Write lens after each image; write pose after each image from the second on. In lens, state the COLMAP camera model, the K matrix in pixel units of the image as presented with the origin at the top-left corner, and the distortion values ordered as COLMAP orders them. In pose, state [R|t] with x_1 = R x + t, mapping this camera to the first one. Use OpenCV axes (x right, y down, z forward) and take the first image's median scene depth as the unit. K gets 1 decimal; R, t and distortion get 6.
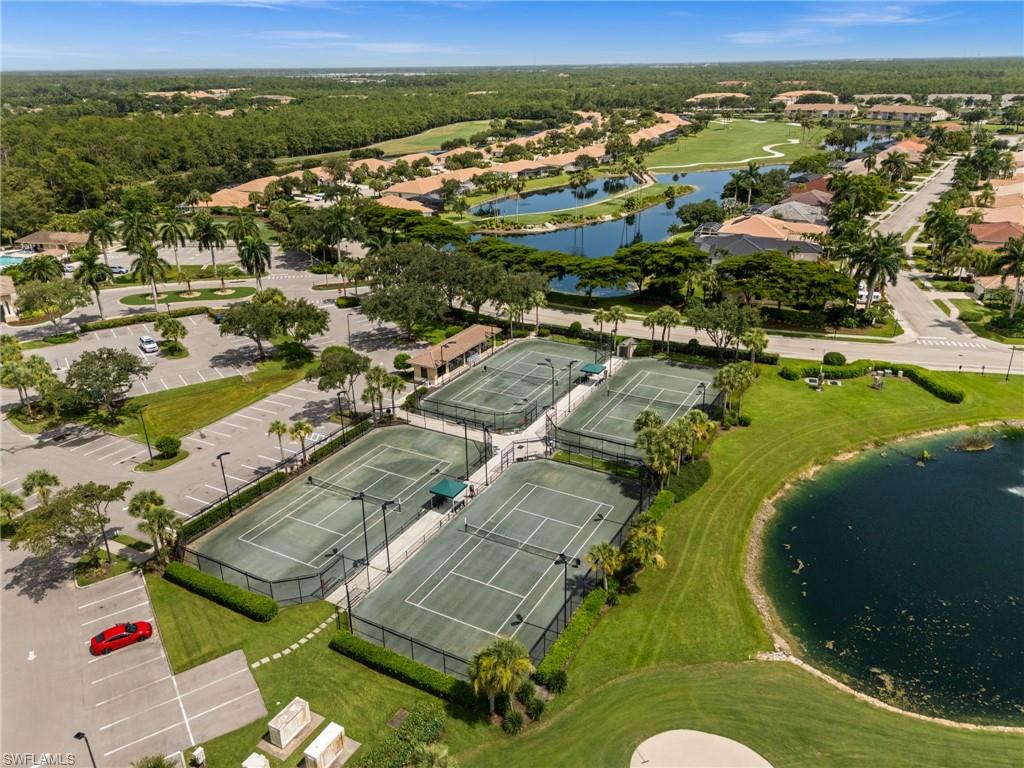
lens RADIAL K [[744.6, 0, 512.8], [0, 744.6, 383.8], [0, 0, 1]] dist [0.056016, -0.063076]
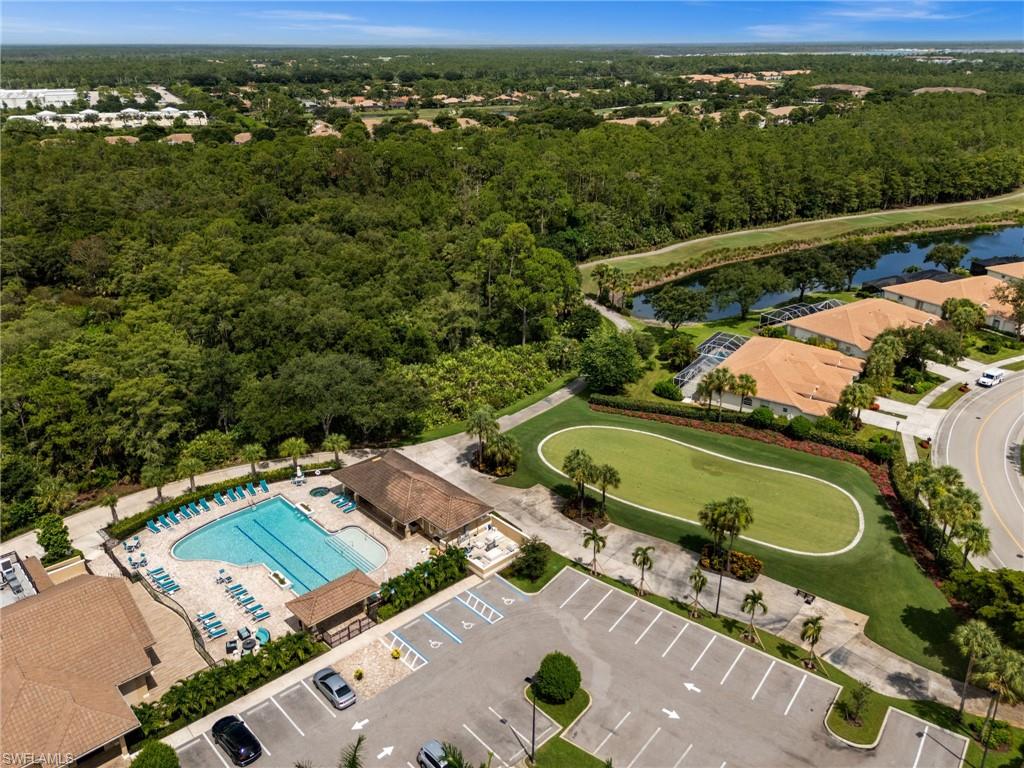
lens RADIAL K [[744.6, 0, 512.8], [0, 744.6, 383.8], [0, 0, 1]] dist [0.056016, -0.063076]
pose [[0.800891, 0.249732, -0.544249, -0.100248], [-0.232830, 0.967238, 0.101201, -0.093961], [0.551691, 0.045666, 0.832797, 0.202023]]
